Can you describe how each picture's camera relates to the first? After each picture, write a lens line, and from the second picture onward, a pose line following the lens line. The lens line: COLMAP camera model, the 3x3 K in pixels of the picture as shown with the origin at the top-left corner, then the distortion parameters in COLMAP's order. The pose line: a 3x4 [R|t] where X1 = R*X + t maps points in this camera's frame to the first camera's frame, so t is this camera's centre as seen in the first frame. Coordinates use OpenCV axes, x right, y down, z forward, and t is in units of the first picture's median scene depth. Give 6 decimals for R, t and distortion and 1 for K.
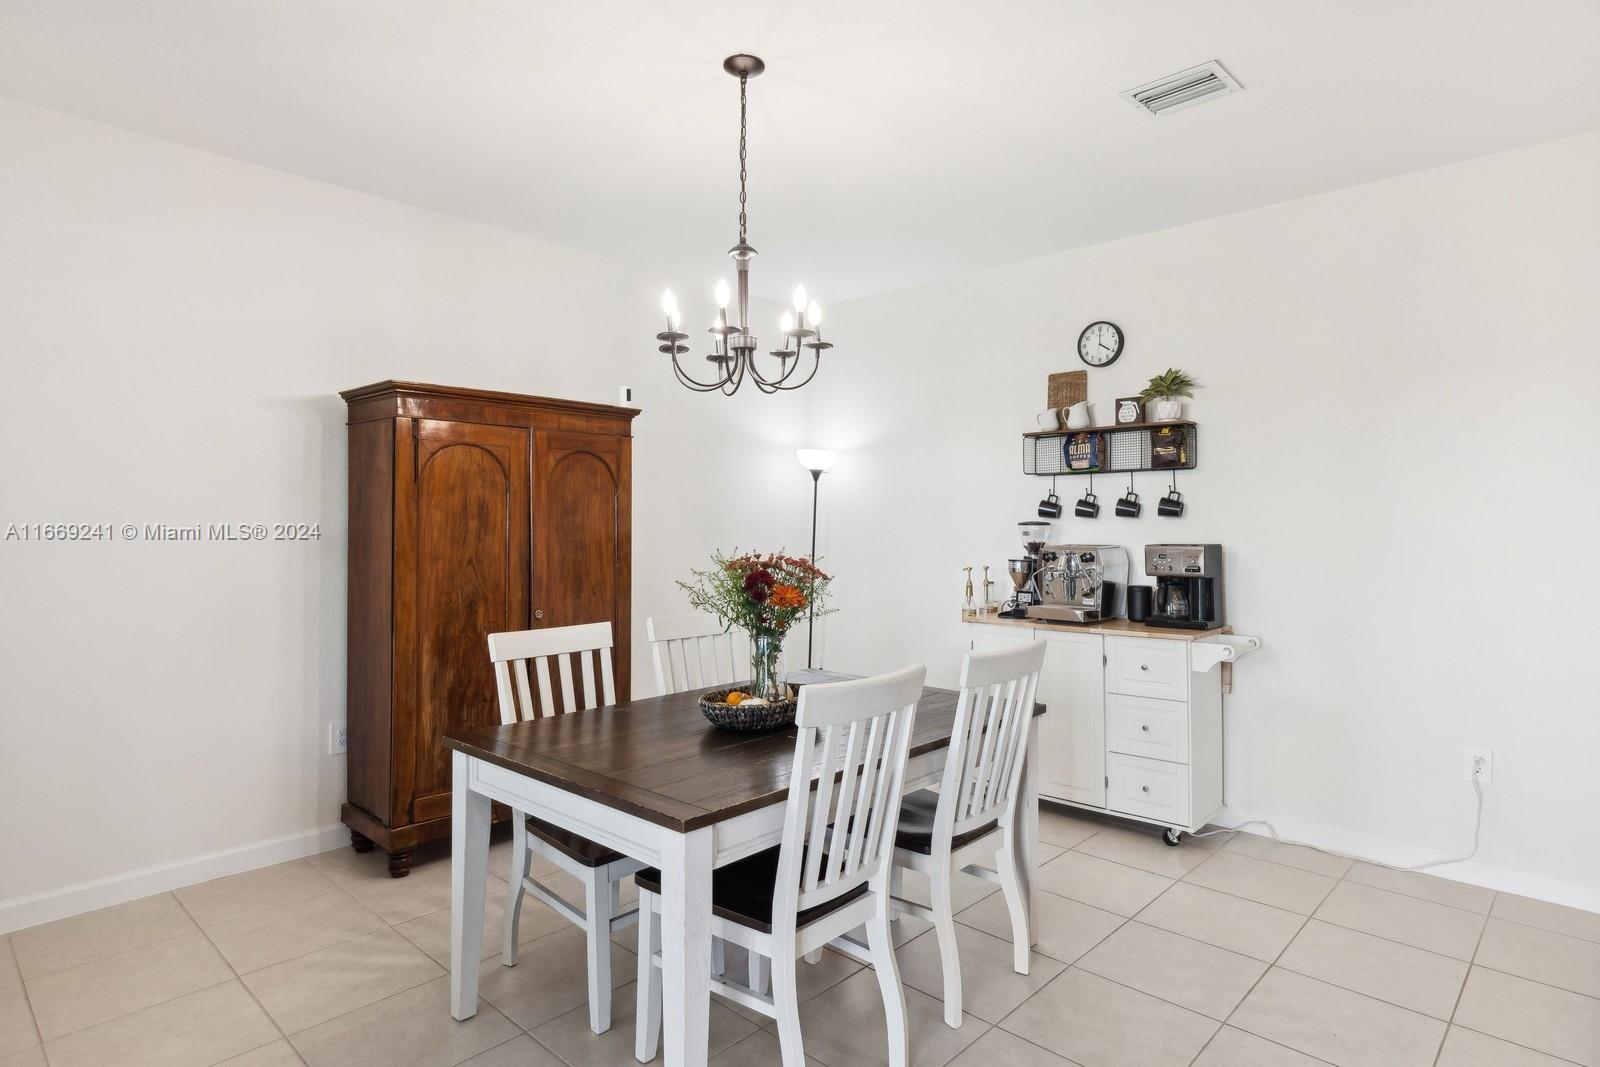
lens RADIAL K [[874.4, 0, 800.0], [0, 874.4, 533.5], [0, 0, 1]] dist [-0.001709, 0.000048]
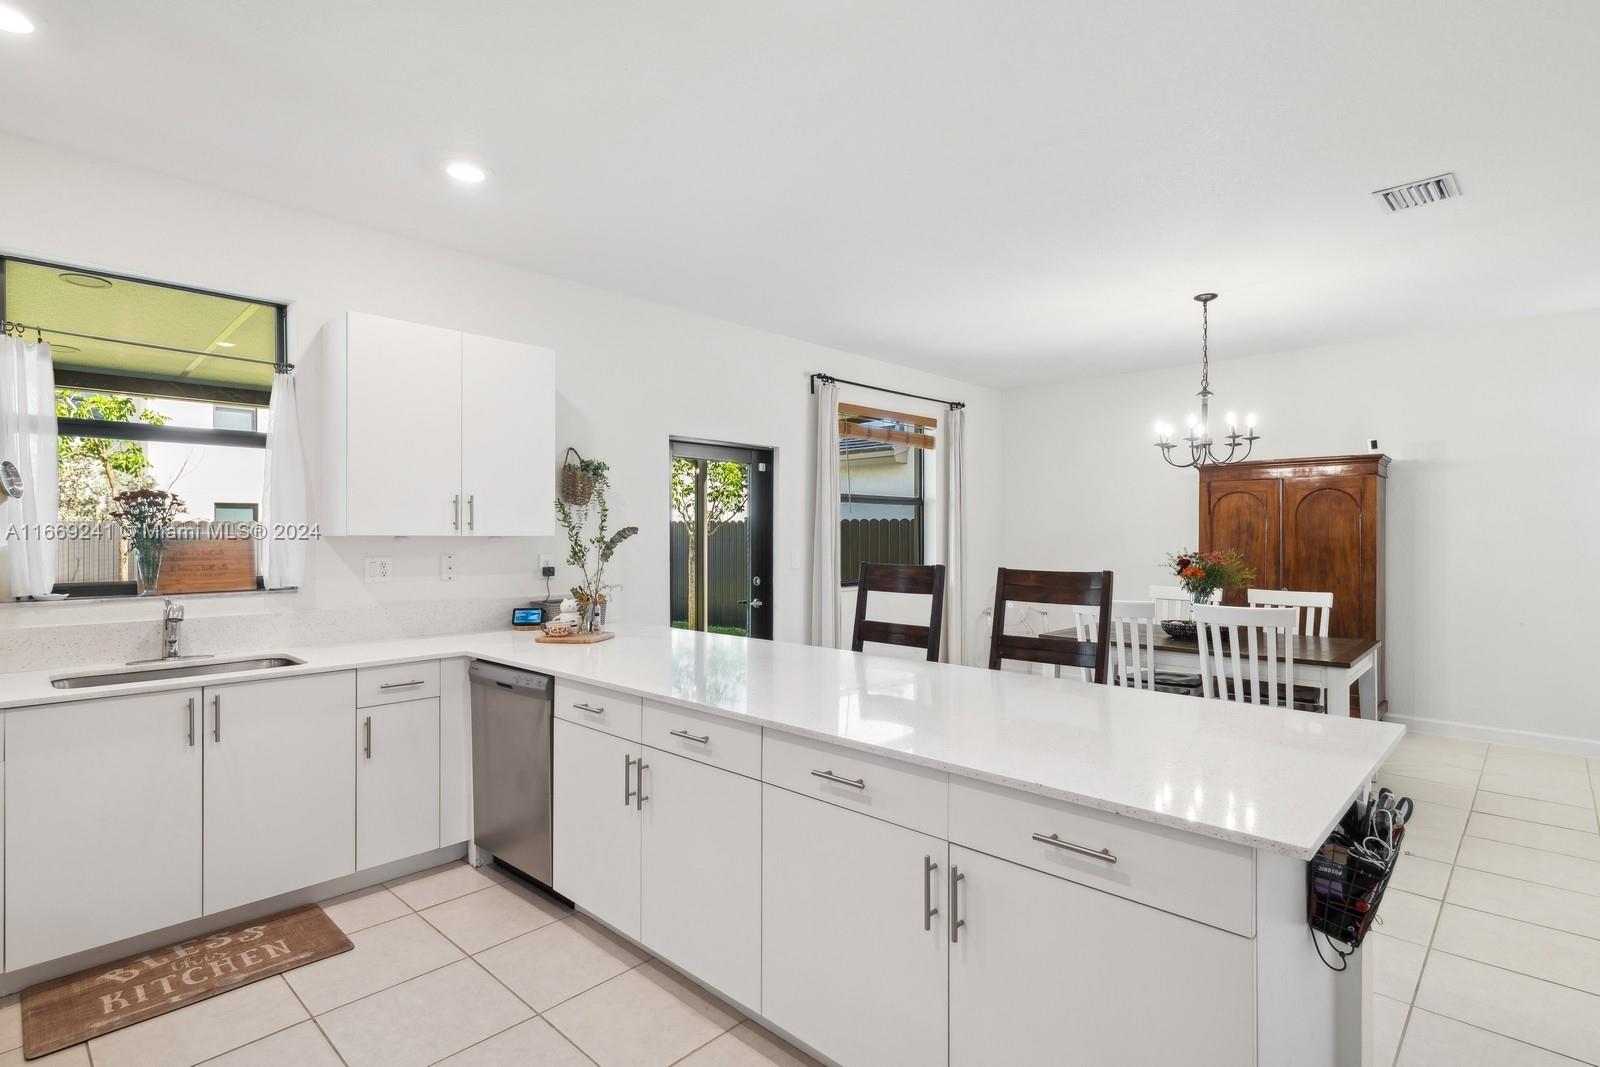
lens RADIAL K [[779.1, 0, 798.8], [0, 779.1, 538.1], [0, 0, 1]] dist [0.002281, -0.000060]
pose [[-0.000079, 0.001275, -0.999999, 1.091419], [-0.012015, 0.999927, 0.001275, 0.002181], [0.999928, 0.012015, -0.000063, 0.072076]]
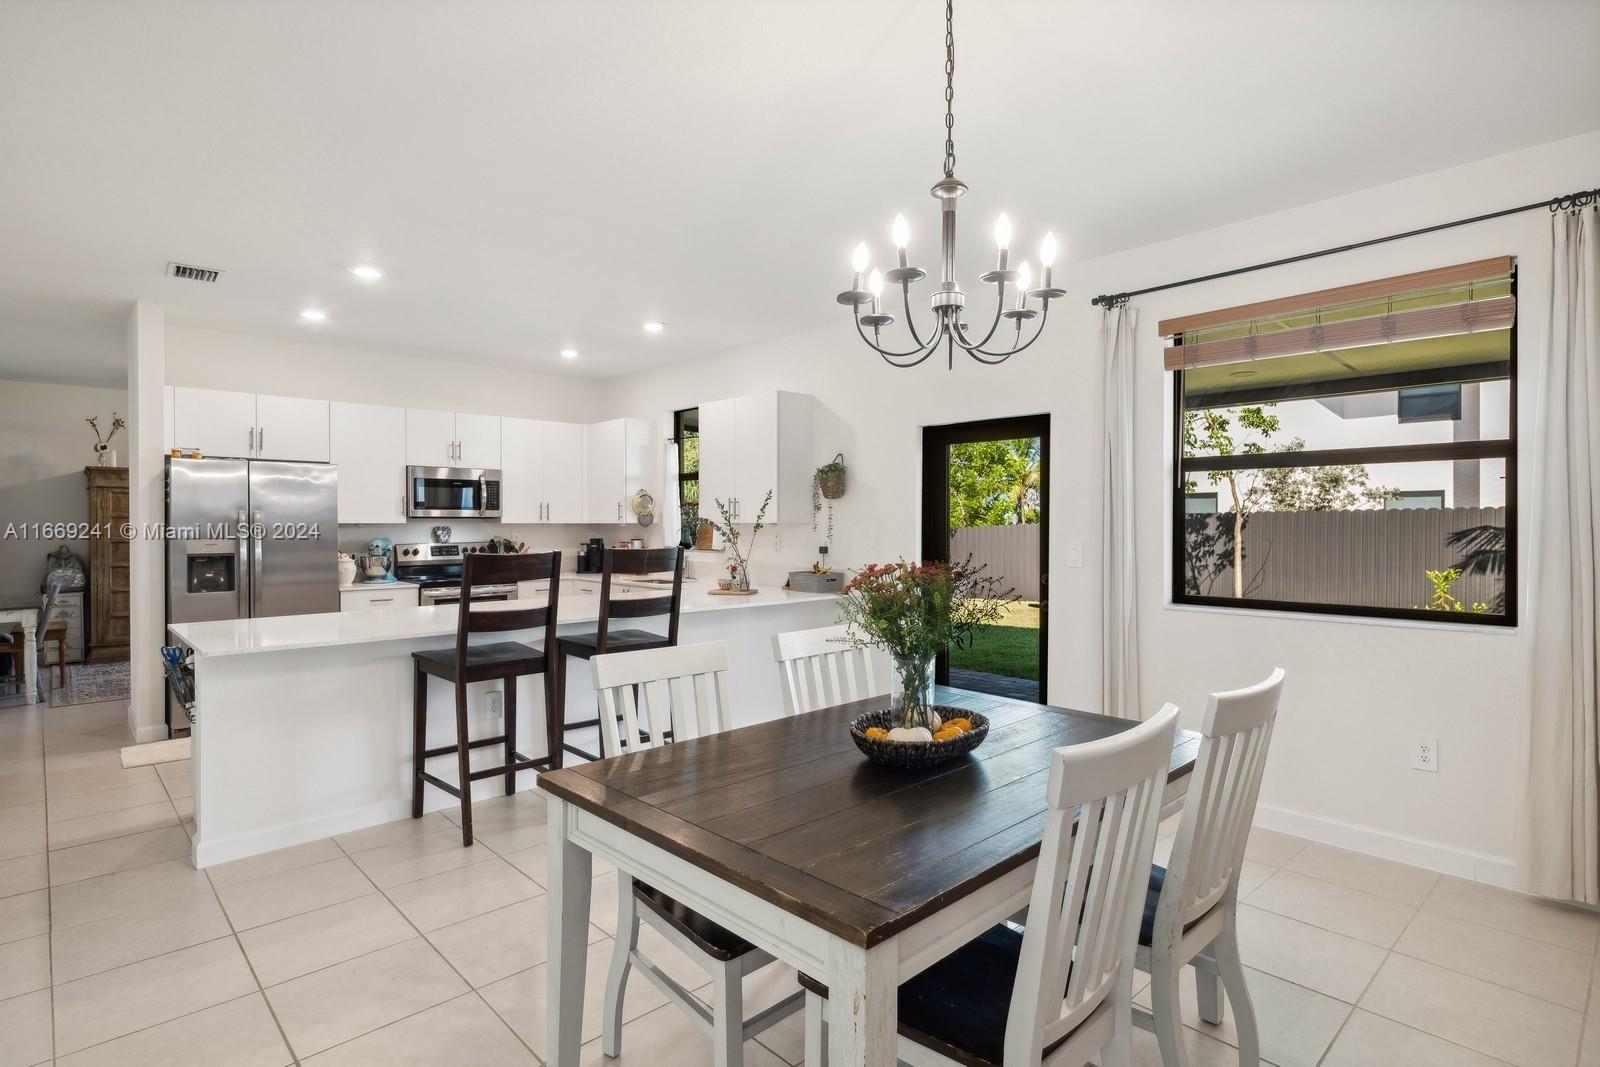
lens RADIAL K [[815.3, 0, 811.0], [0, 815.3, 522.5], [0, 0, 1]] dist [-0.001046, -0.000052]
pose [[-0.998699, -0.003472, 0.050869, 0.002456], [-0.002741, 0.999892, 0.014435, -0.017625], [-0.050914, 0.014277, -0.998601, 1.174964]]
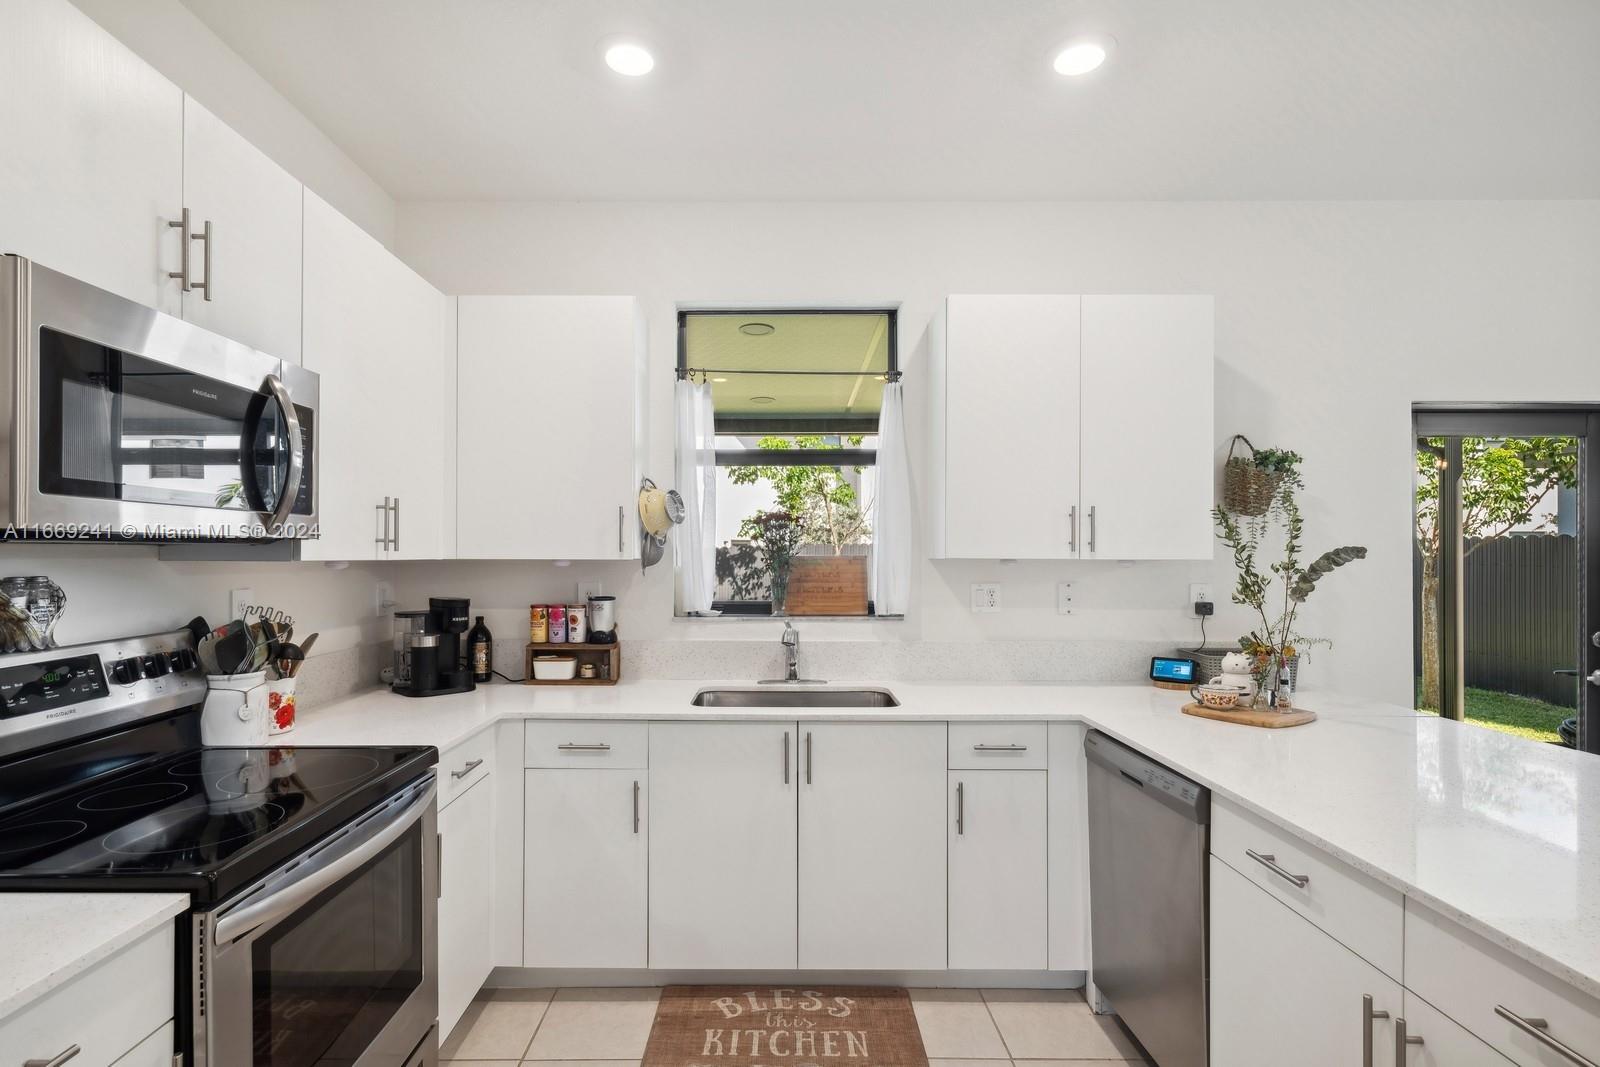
lens RADIAL K [[784.9, 0, 776.3], [0, 784.9, 546.6], [0, 0, 1]] dist [0.009337, 0.000095]
pose [[-0.726901, -0.011456, -0.686647, 0.872901], [-0.013249, 0.999909, -0.002656, -0.000270], [0.686615, 0.007167, -0.726986, 0.006638]]
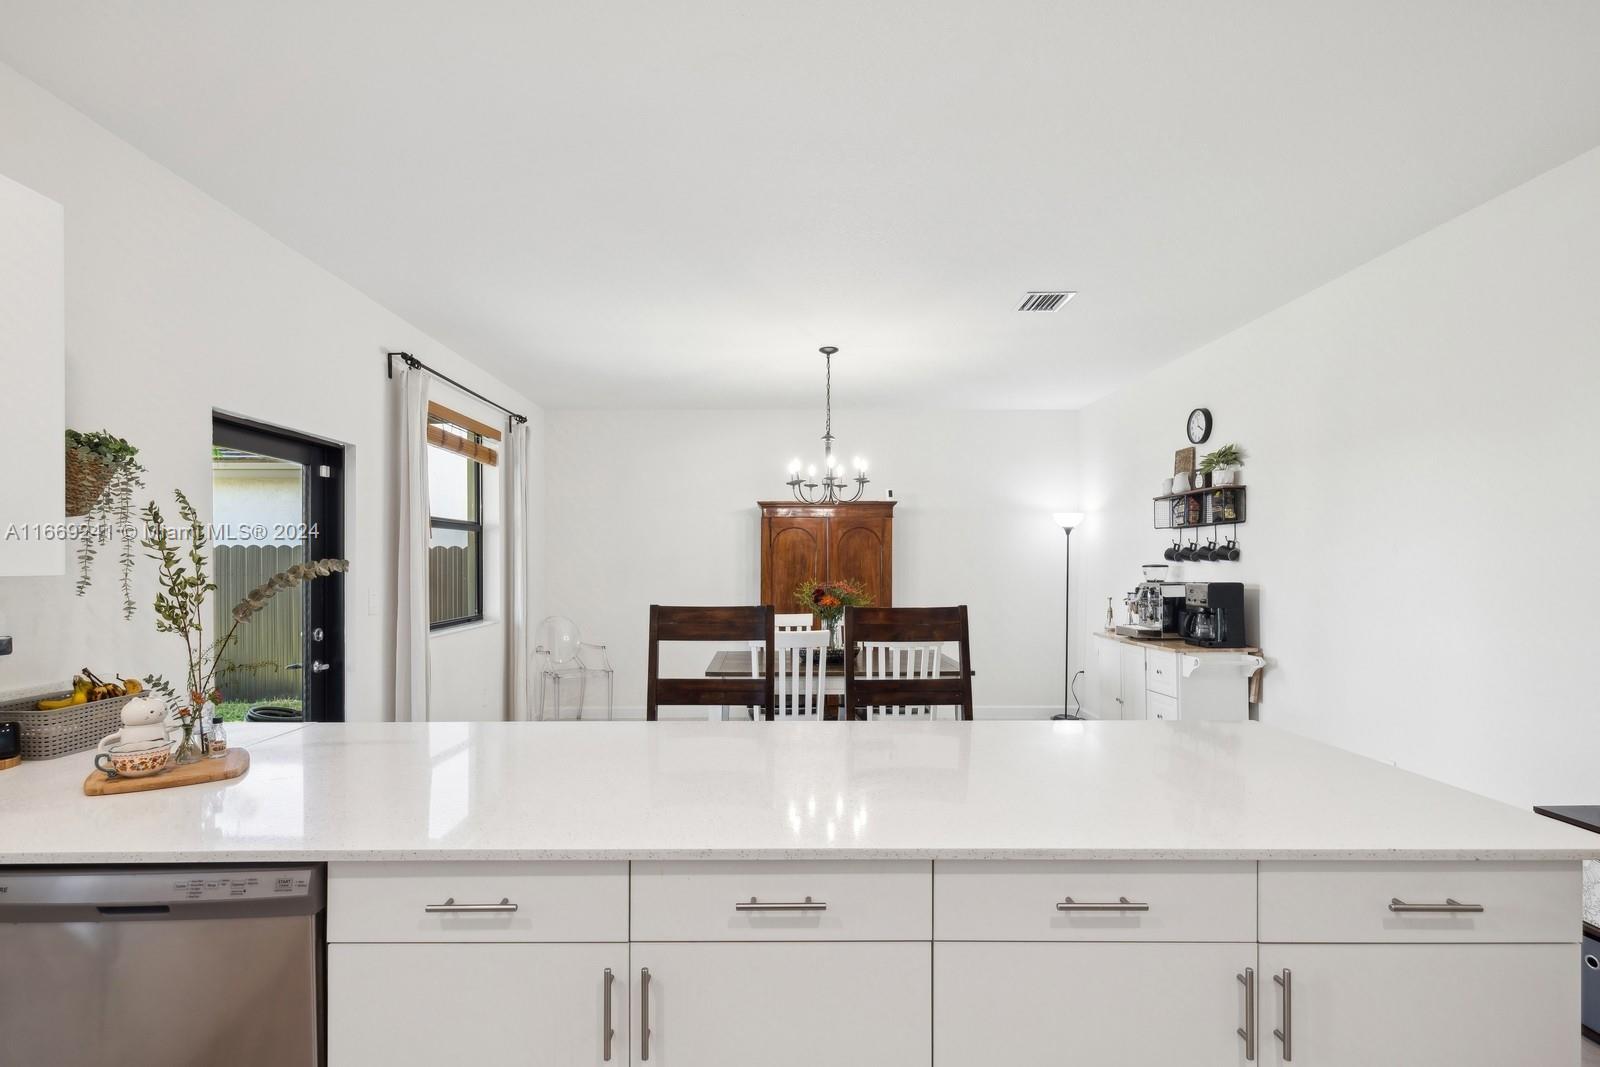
lens RADIAL K [[761.3, 0, 776.2], [0, 761.3, 562.5], [0, 0, 1]] dist [0.000157, 0.000196]
pose [[0.689019, -0.004132, -0.724731, 0.778991], [-0.005494, 0.999925, -0.010925, -0.001012], [0.724722, 0.011509, 0.688945, -0.233560]]
